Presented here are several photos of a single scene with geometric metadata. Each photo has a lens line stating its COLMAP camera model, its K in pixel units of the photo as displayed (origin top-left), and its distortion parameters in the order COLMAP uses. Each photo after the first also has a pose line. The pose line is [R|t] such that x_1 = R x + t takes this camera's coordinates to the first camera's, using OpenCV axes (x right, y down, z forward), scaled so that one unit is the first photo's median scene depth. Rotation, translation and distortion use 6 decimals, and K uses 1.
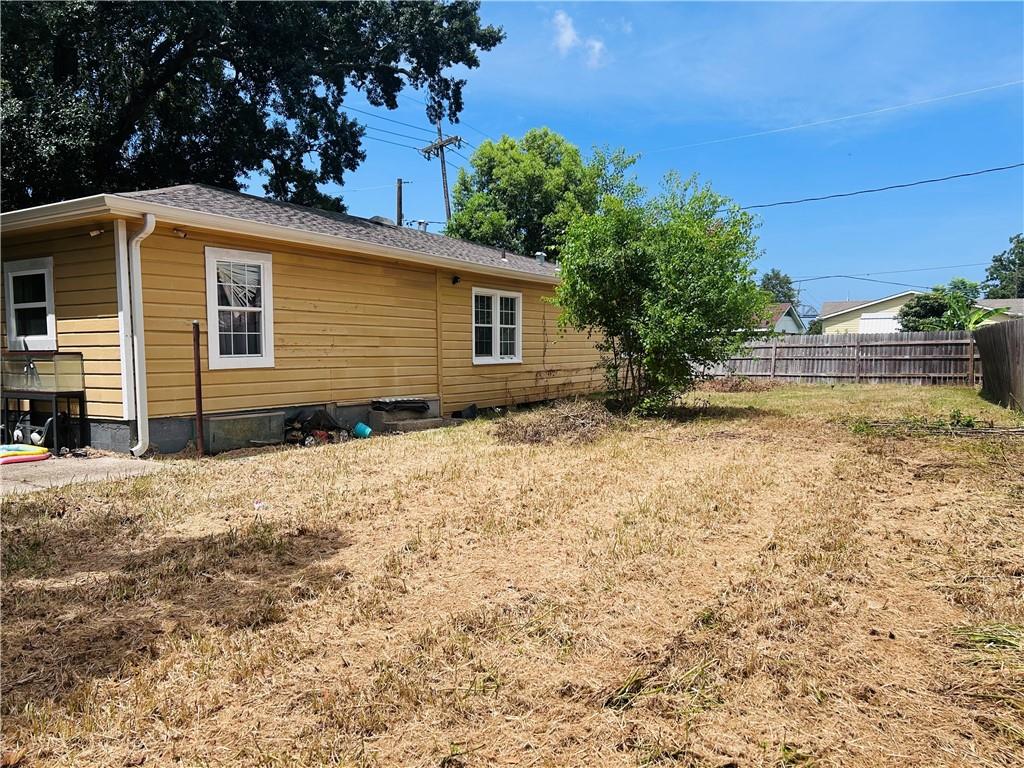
lens RADIAL K [[784.0, 0, 512.3], [0, 784.0, 391.0], [0, 0, 1]] dist [0.053951, -0.056440]
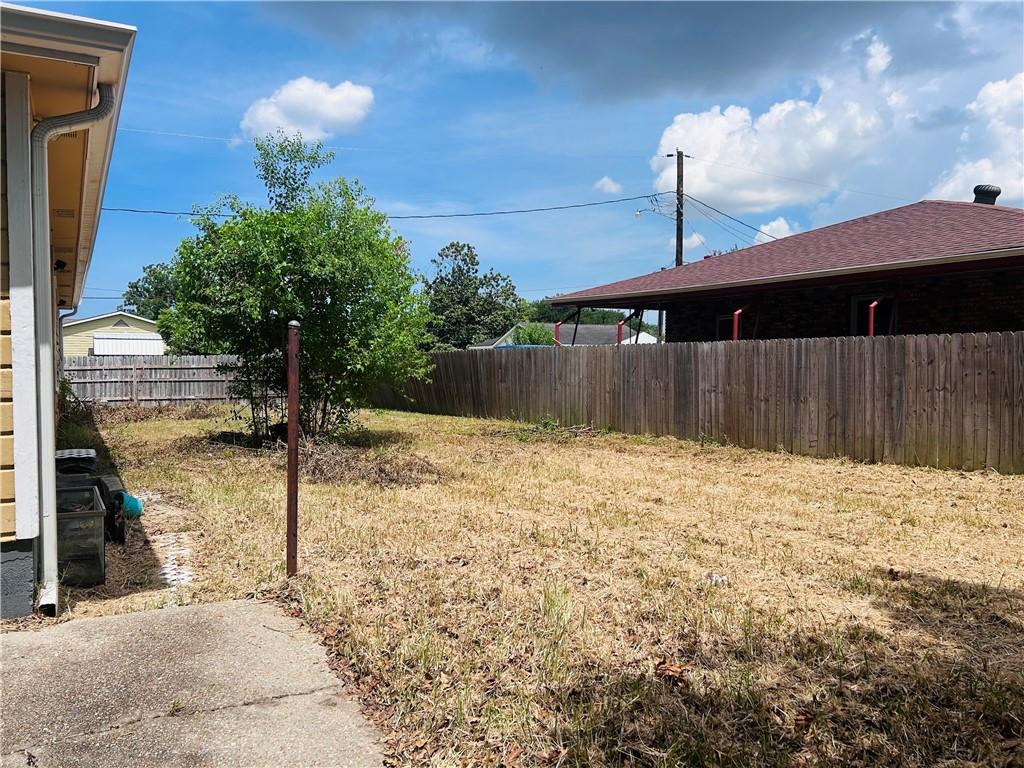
lens RADIAL K [[784.0, 0, 513.8], [0, 784.0, 382.0], [0, 0, 1]] dist [0.053951, -0.056440]
pose [[0.468642, -0.013736, 0.883281, -0.381307], [0.047426, 0.998828, -0.009630, -0.016058], [-0.882114, 0.046404, 0.468745, 0.287978]]
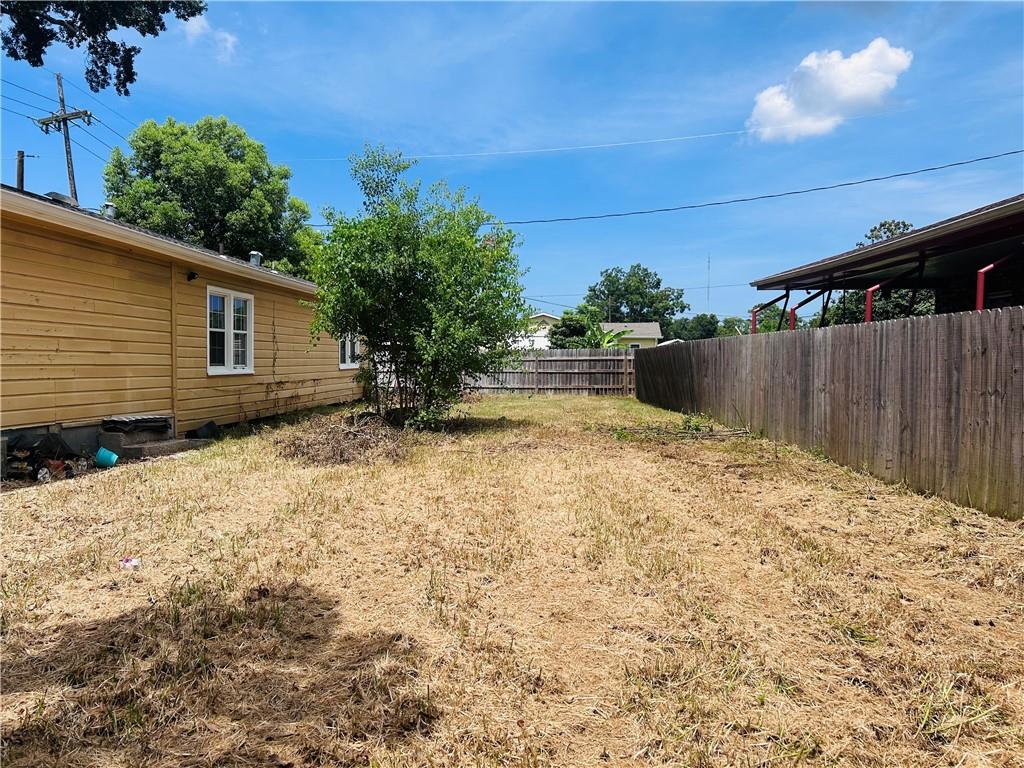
lens RADIAL K [[784.0, 0, 509.7], [0, 784.0, 385.7], [0, 0, 1]] dist [0.053951, -0.056440]
pose [[0.892808, -0.001774, 0.450433, -0.120098], [0.011957, 0.999733, -0.019763, -0.001045], [-0.450278, 0.023031, 0.892591, 0.062563]]
